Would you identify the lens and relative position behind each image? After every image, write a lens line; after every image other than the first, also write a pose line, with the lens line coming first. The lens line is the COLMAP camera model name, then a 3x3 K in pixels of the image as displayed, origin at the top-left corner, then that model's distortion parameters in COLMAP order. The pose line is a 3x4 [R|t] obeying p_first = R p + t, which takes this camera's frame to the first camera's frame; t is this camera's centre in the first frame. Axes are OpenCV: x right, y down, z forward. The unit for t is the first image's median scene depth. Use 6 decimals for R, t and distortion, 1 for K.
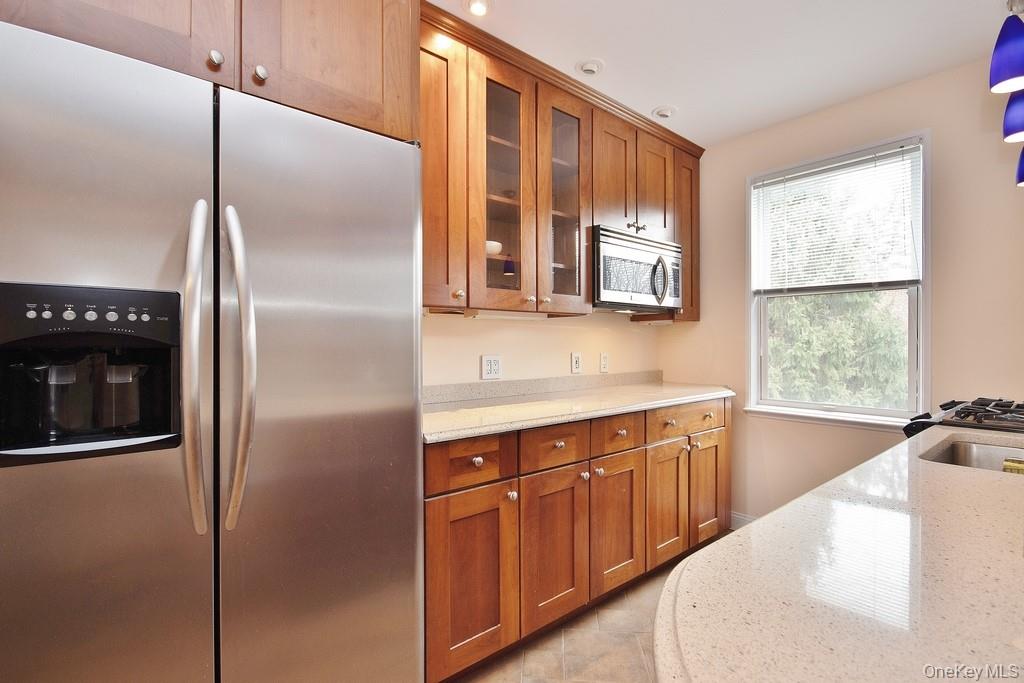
lens RADIAL K [[472.3, 0, 516.8], [0, 472.3, 342.3], [0, 0, 1]] dist [-0.001179, -0.004186]
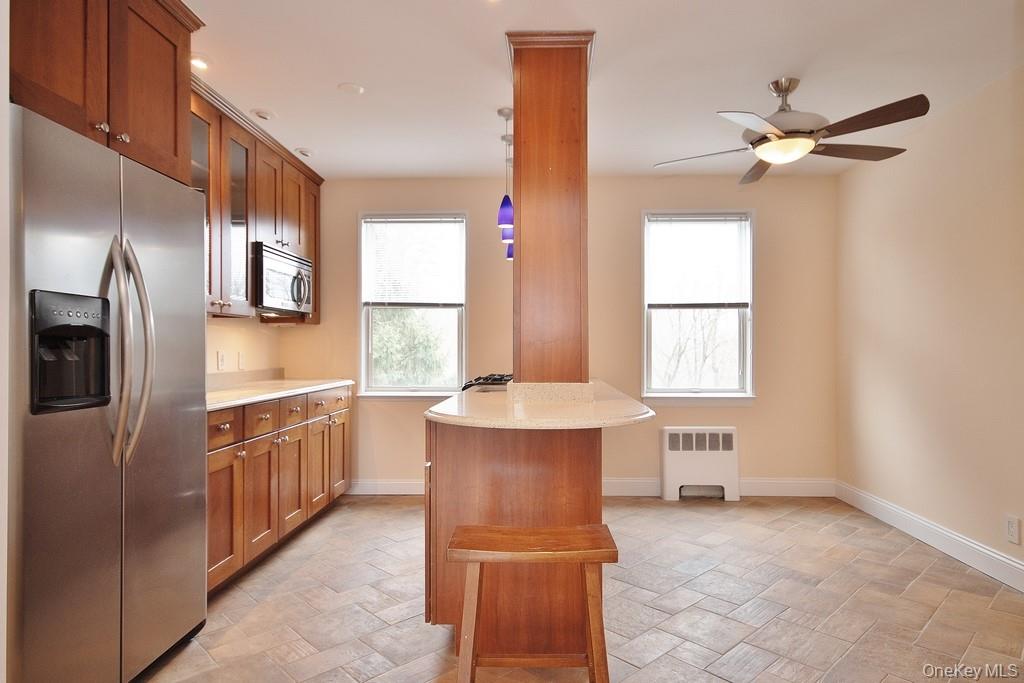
lens RADIAL K [[599.3, 0, 518.9], [0, 599.3, 345.6], [0, 0, 1]] dist [0.014146, 0.005435]
pose [[0.669460, 0.003843, 0.742838, -0.528411], [-0.000578, 0.999989, -0.004652, 0.019152], [-0.742848, 0.002685, 0.669455, -0.499418]]
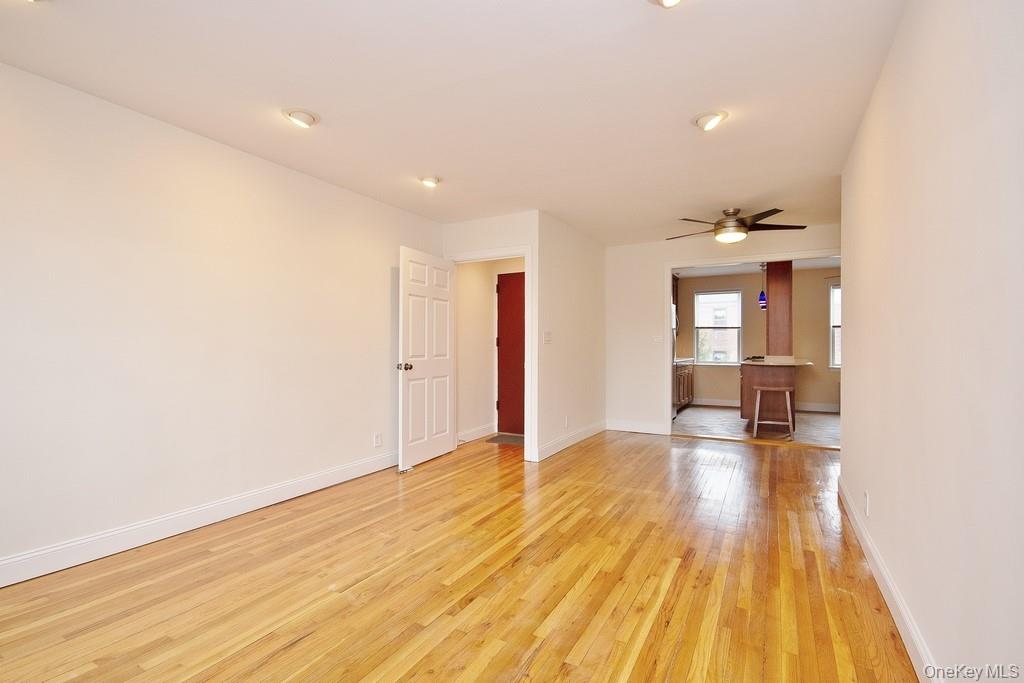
lens RADIAL K [[472.3, 0, 515.6], [0, 472.3, 340.3], [0, 0, 1]] dist [-0.001179, -0.004186]
pose [[0.936397, 0.006232, 0.350888, -2.171680], [-0.002464, 0.999934, -0.011183, 0.024218], [-0.350935, 0.009607, 0.936351, -1.923143]]
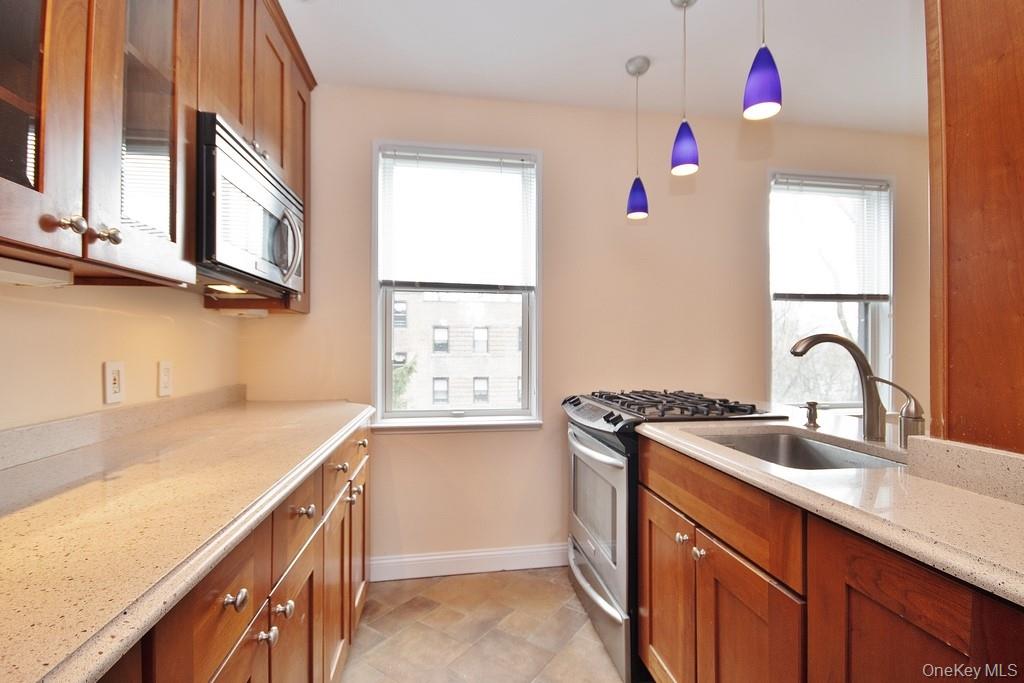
lens RADIAL K [[472.3, 0, 519.3], [0, 472.3, 344.7], [0, 0, 1]] dist [-0.001179, -0.004186]
pose [[0.514950, 0.005086, 0.857205, -0.097852], [-0.002302, 0.999987, -0.004551, 0.006137], [-0.857217, 0.000371, 0.514955, 0.460682]]
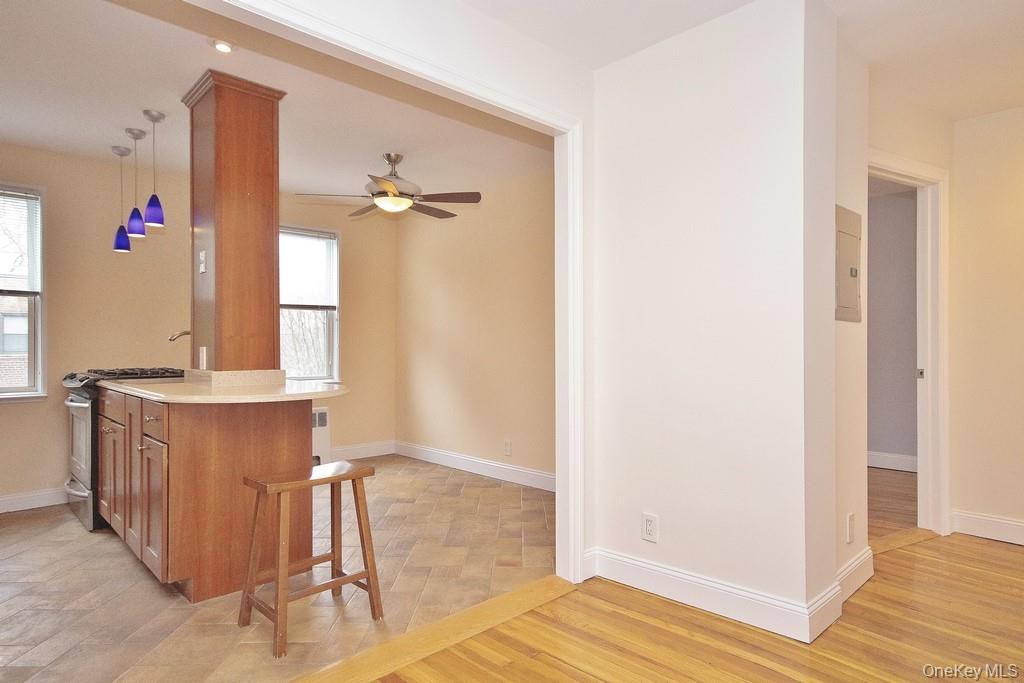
lens RADIAL K [[599.3, 0, 517.1], [0, 599.3, 345.1], [0, 0, 1]] dist [0.014146, 0.005435]
pose [[-0.063469, -0.000923, 0.997983, -1.046575], [0.000277, 1.000000, 0.000942, 0.024699], [-0.997984, 0.000336, -0.063468, -0.316495]]
